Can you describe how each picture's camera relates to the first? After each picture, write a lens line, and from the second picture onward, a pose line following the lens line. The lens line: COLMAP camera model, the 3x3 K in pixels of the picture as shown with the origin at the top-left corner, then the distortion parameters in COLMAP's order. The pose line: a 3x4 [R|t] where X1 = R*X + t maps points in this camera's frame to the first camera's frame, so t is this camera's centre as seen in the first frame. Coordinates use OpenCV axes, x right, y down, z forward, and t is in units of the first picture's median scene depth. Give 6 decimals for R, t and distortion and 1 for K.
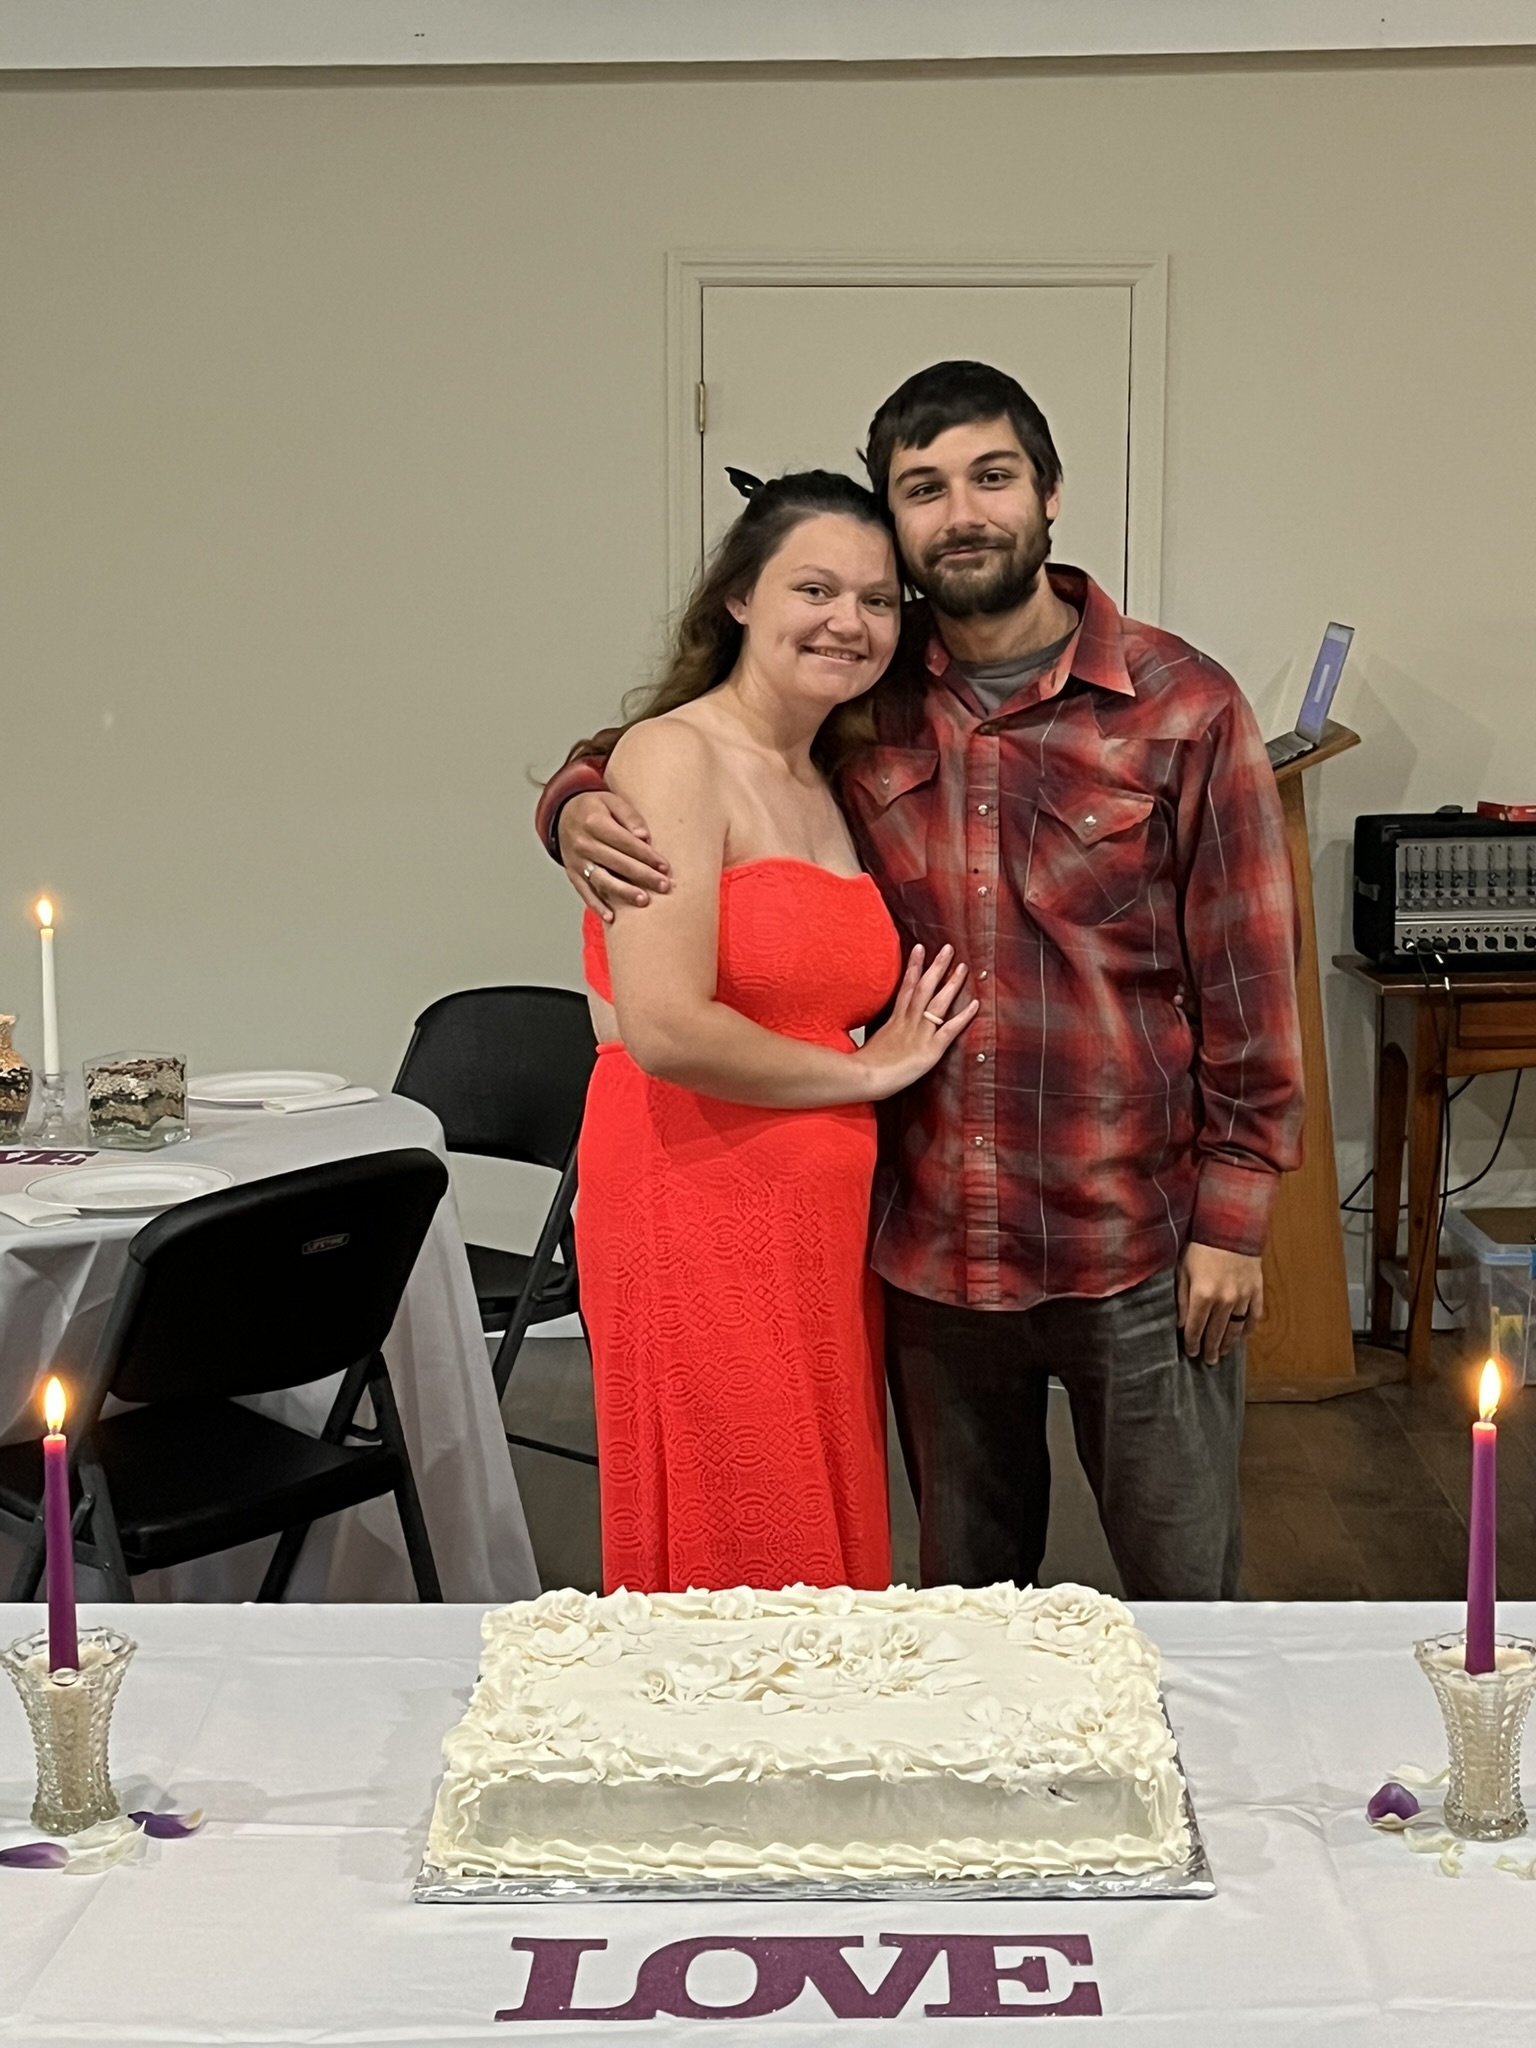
lens RADIAL K [[3122.3, 0, 786.2], [0, 3122.3, 1030.0], [0, 0, 1]] dist [0.152635, -0.614476]
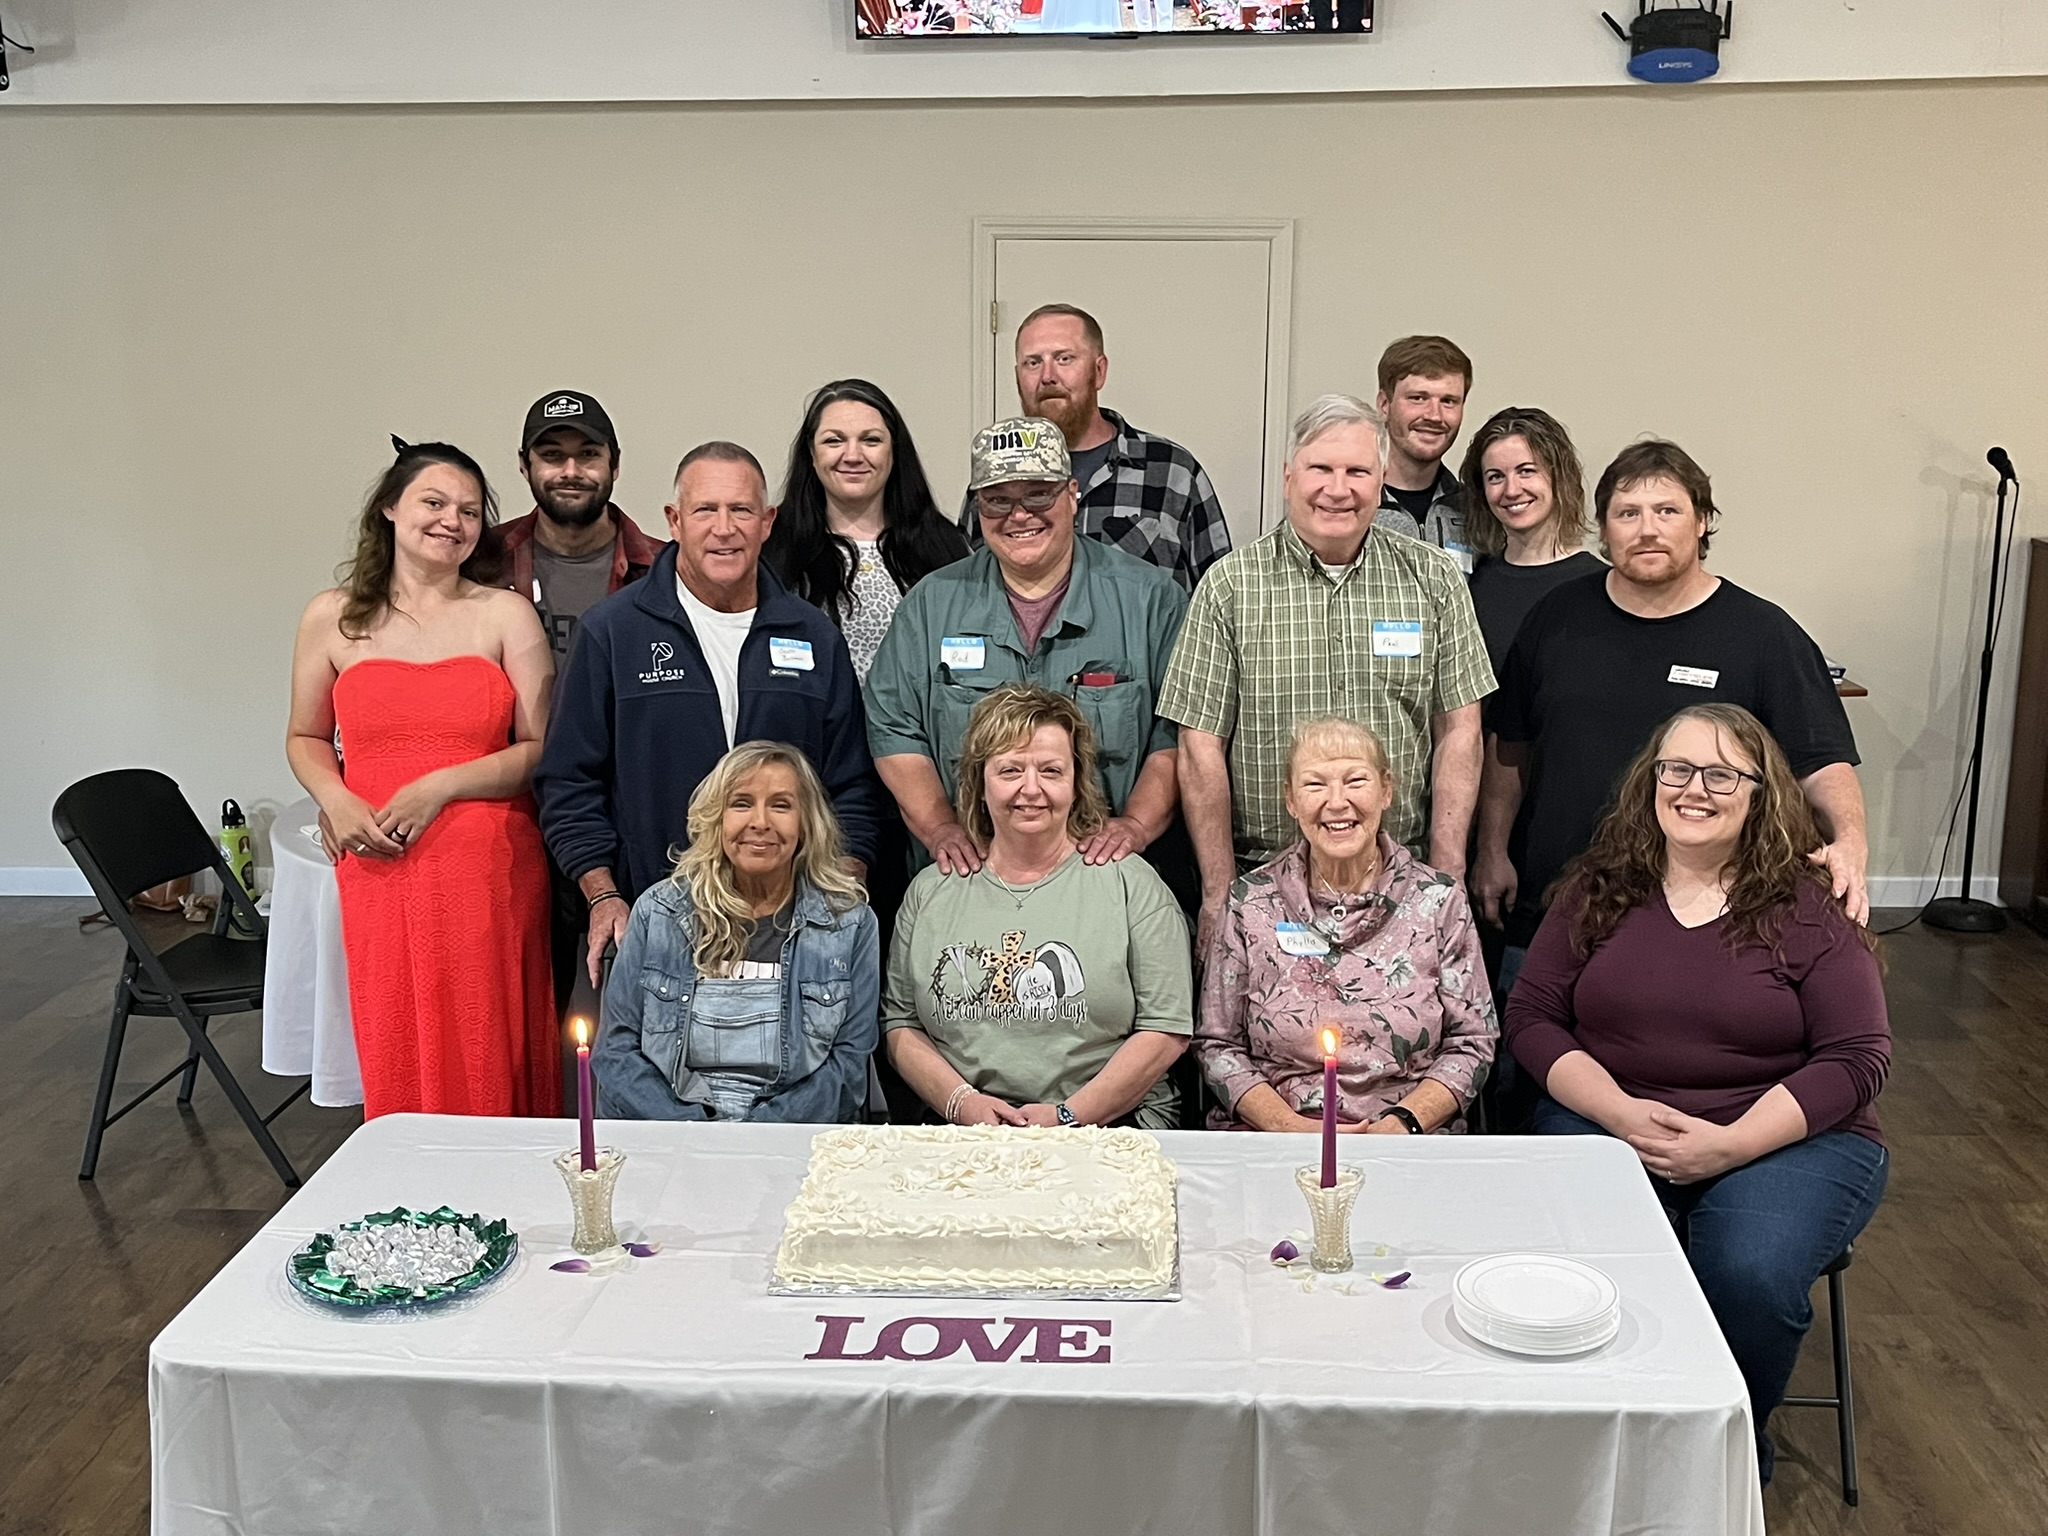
lens RADIAL K [[2180.7, 0, 1011.5], [0, 2180.7, 770.8], [0, 0, 1]] dist [0.109541, -0.364216]
pose [[0.999219, 0.011350, -0.037859, 0.076227], [-0.008915, 0.997918, 0.063880, -0.127454], [0.038505, -0.063493, 0.997239, -0.307194]]
